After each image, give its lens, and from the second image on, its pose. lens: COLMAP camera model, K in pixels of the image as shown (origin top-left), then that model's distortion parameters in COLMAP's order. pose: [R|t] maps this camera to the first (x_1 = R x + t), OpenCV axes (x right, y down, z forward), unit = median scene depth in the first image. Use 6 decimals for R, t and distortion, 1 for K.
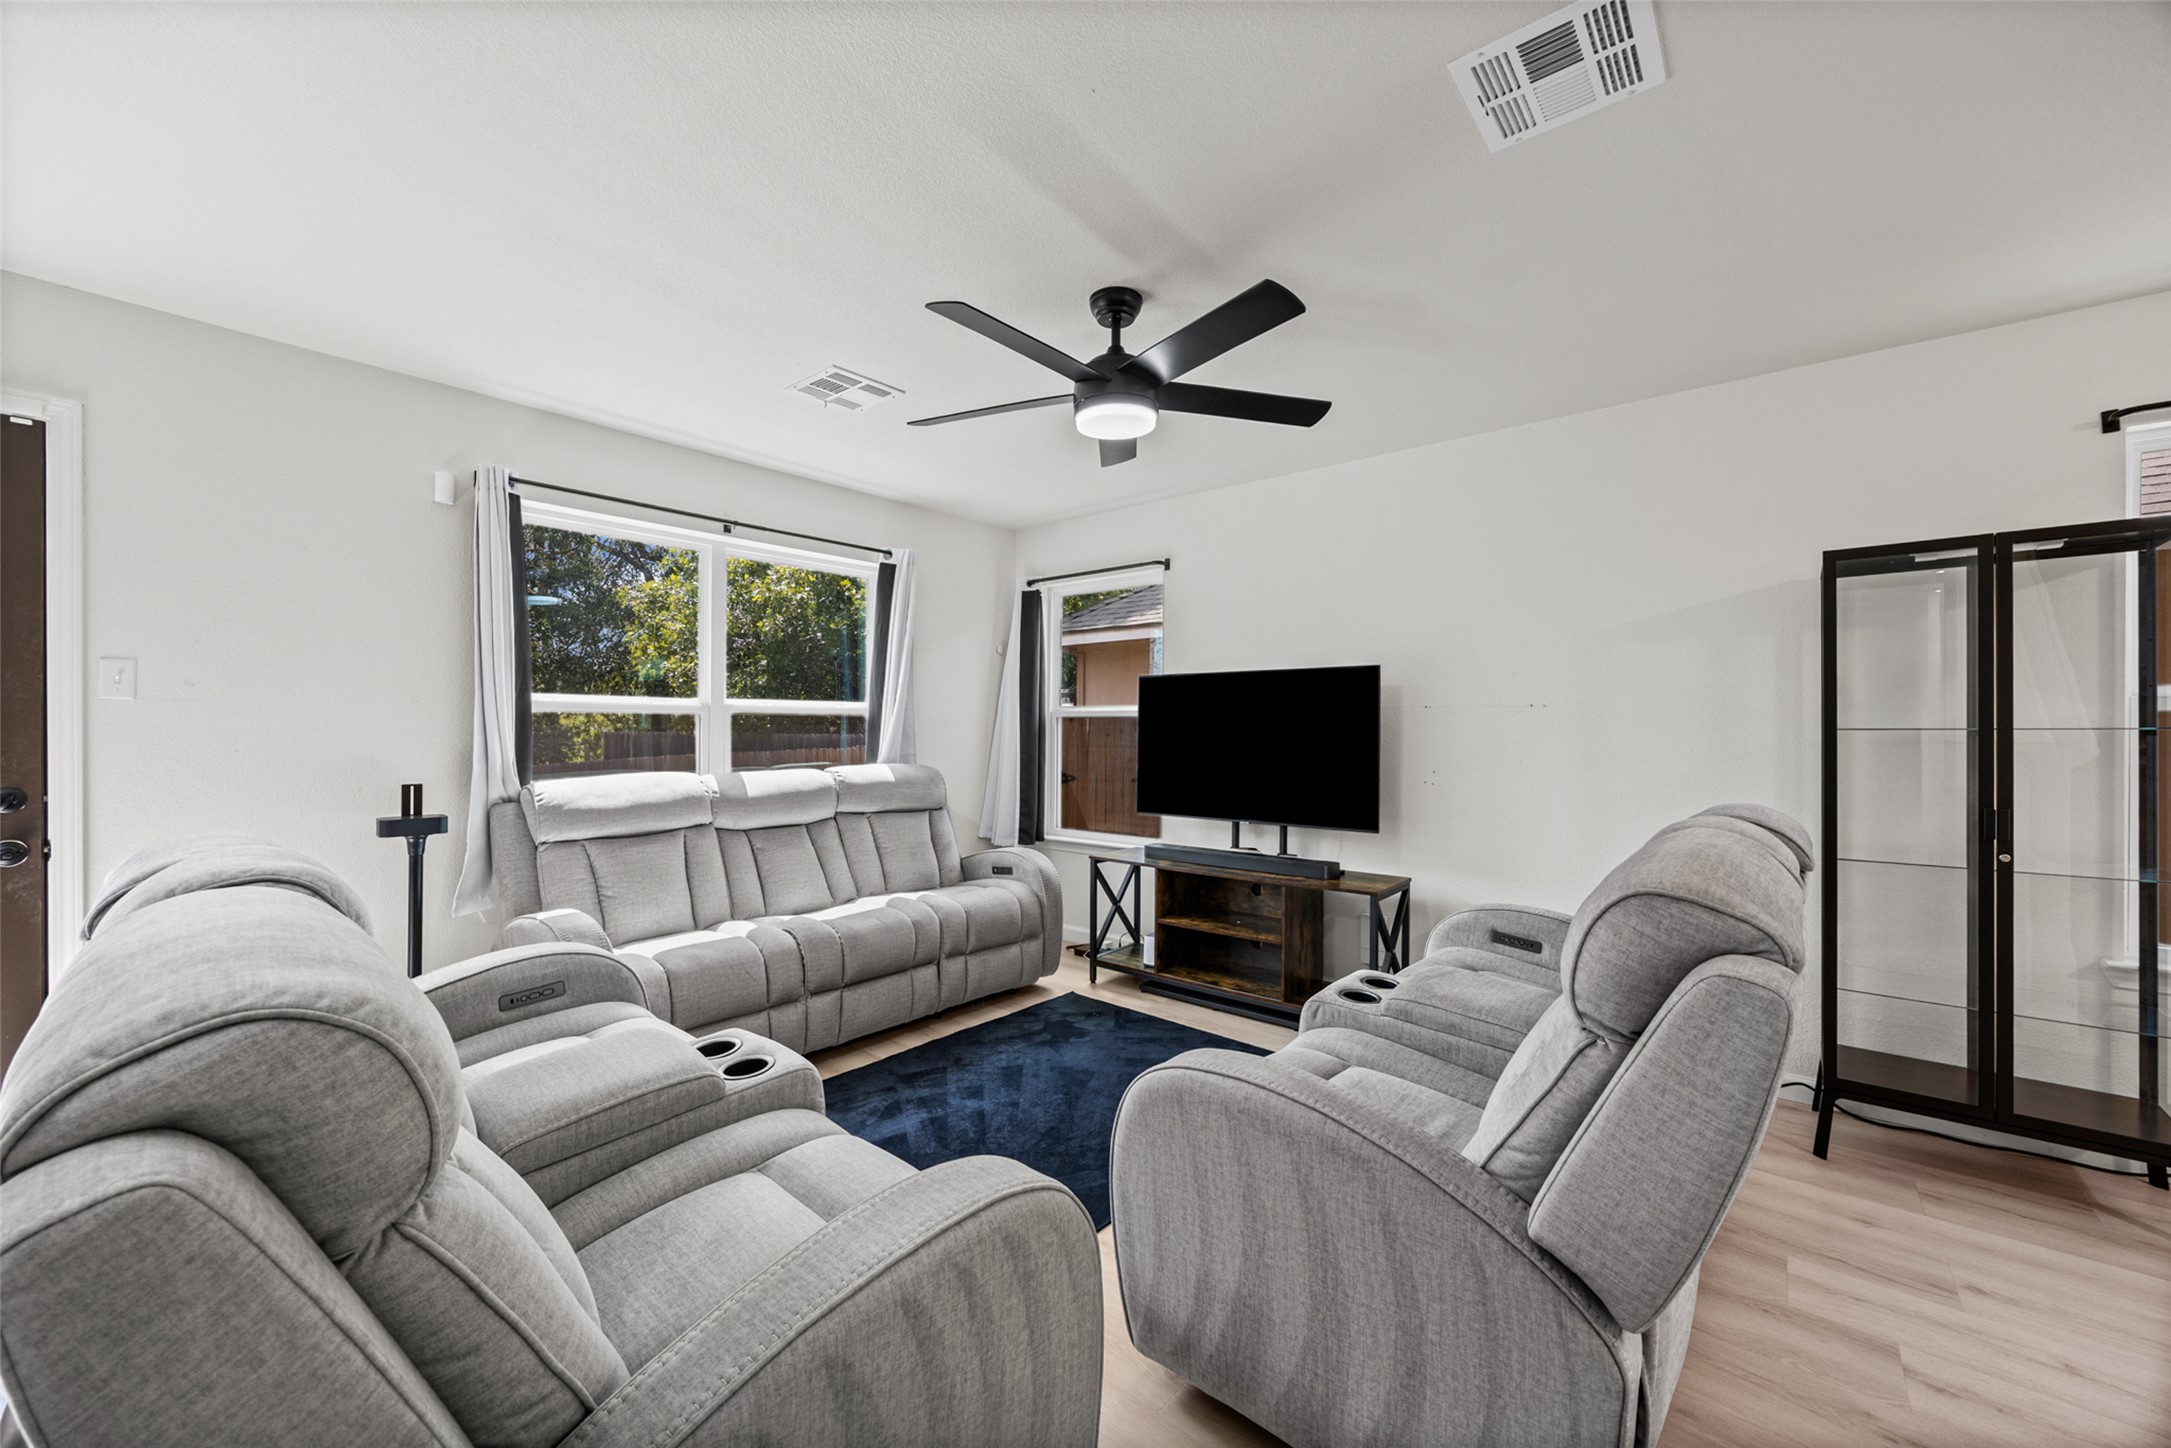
lens RADIAL K [[827.3, 0, 1082.9], [0, 827.3, 735.9], [0, 0, 1]] dist [-0.002897, -0.000766]
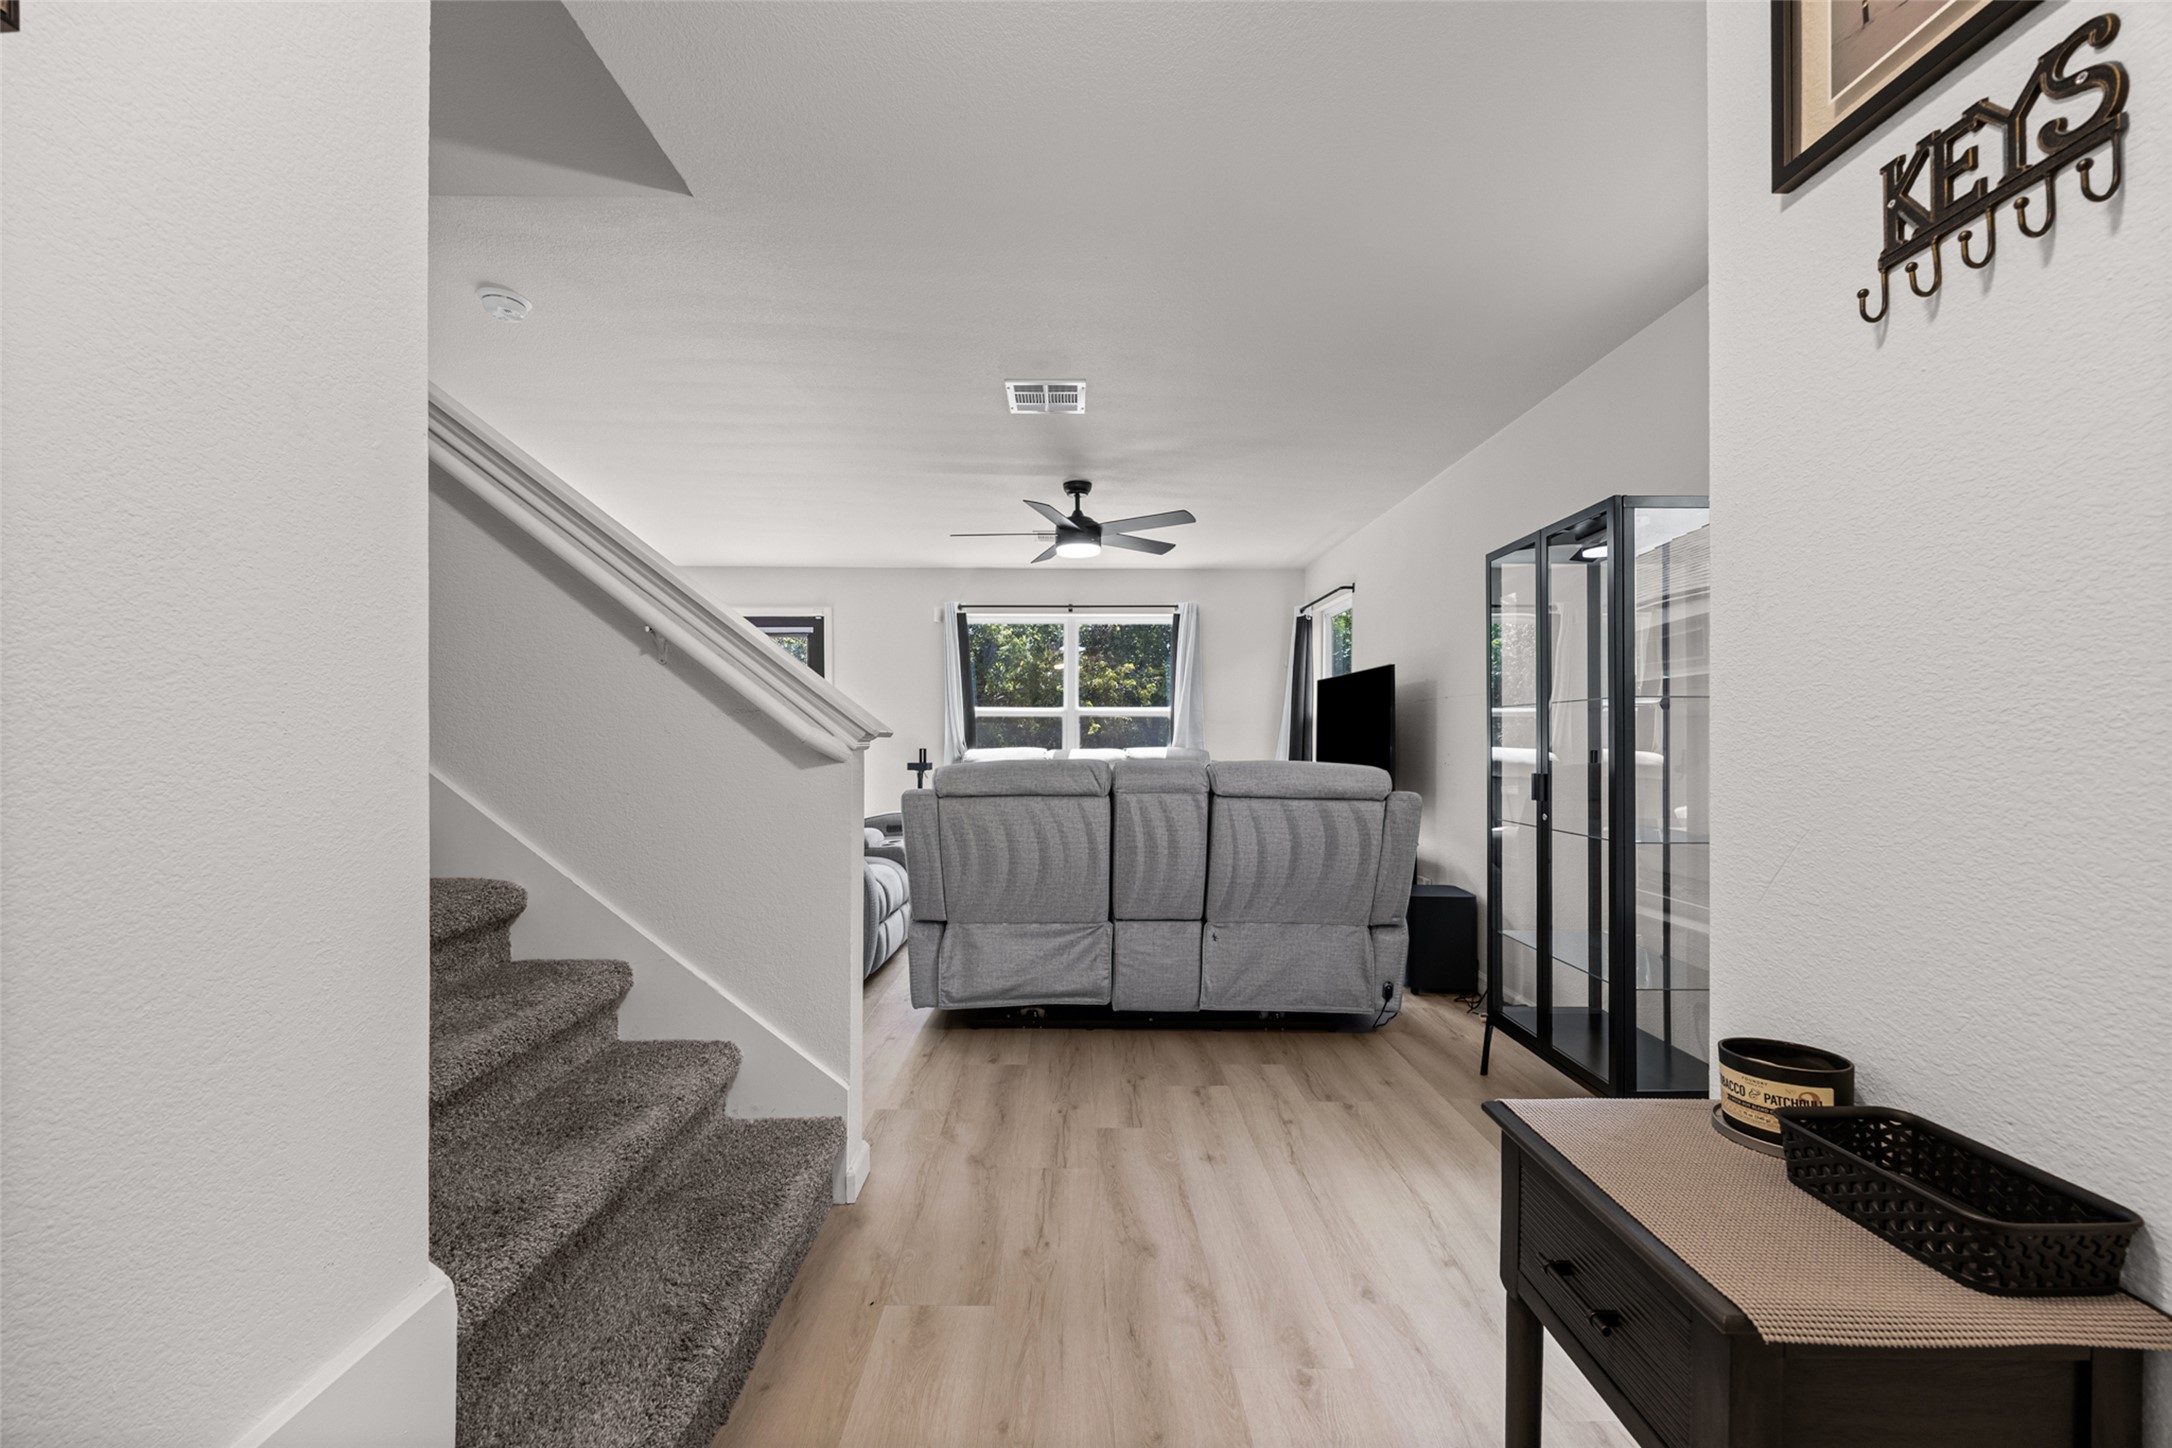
lens RADIAL K [[827.7, 0, 1082.2], [0, 827.7, 753.0], [0, 0, 1]] dist [-0.002897, -0.000766]
pose [[0.654061, 0.012114, -0.756345, 1.042860], [-0.008391, 0.999926, 0.008759, 0.040923], [0.756395, 0.000618, 0.654114, -0.139835]]
